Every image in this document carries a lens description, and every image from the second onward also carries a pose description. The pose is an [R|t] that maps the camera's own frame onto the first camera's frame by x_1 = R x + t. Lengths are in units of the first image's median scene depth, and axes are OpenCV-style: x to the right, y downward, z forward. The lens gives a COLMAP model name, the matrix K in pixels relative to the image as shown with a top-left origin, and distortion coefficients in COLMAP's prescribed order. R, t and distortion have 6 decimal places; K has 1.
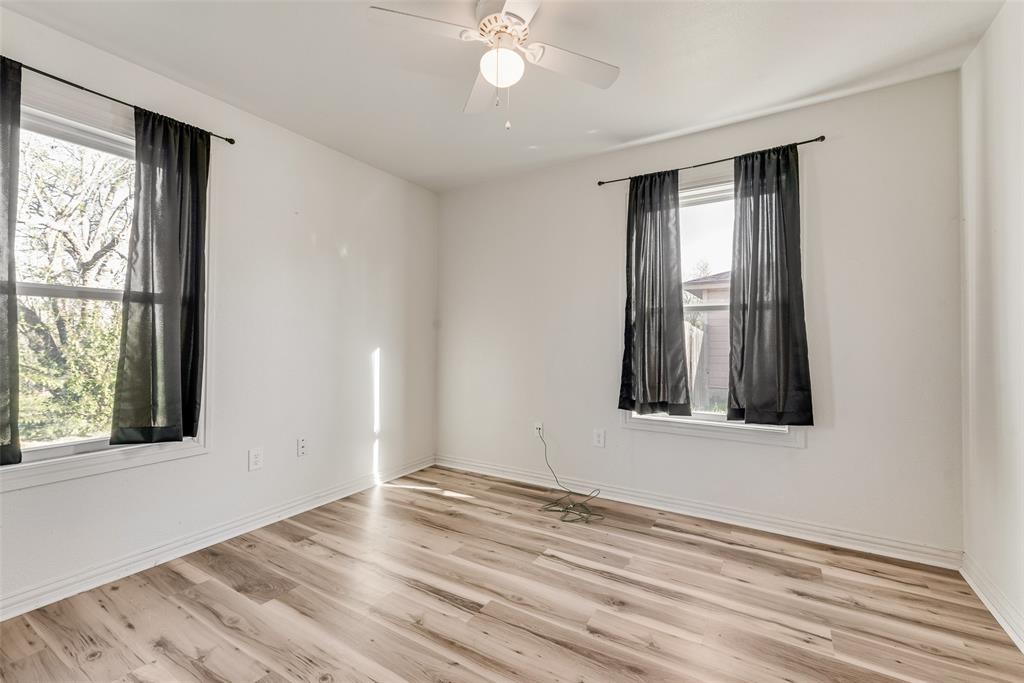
lens RADIAL K [[402.4, 0, 510.6], [0, 402.4, 349.4], [0, 0, 1]] dist [0.014919, -0.004717]
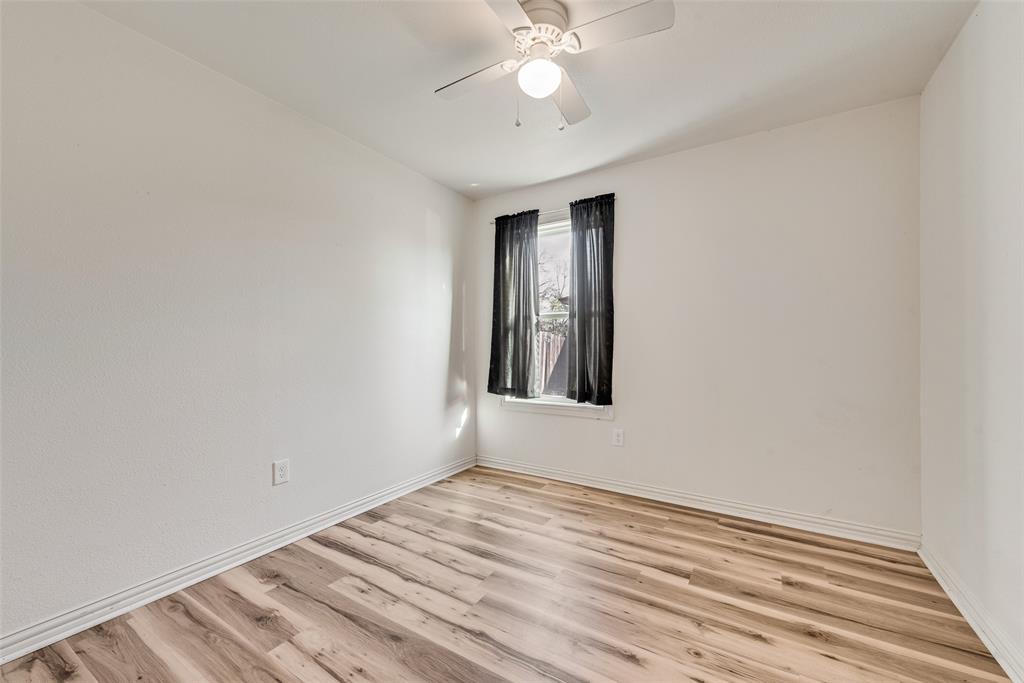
lens RADIAL K [[402.4, 0, 510.6], [0, 402.4, 349.4], [0, 0, 1]] dist [0.014919, -0.004717]
pose [[0.998460, -0.003998, -0.055335, 0.421490], [0.004131, 0.999989, 0.002287, 0.000524], [0.055325, -0.002512, 0.998465, -0.299994]]
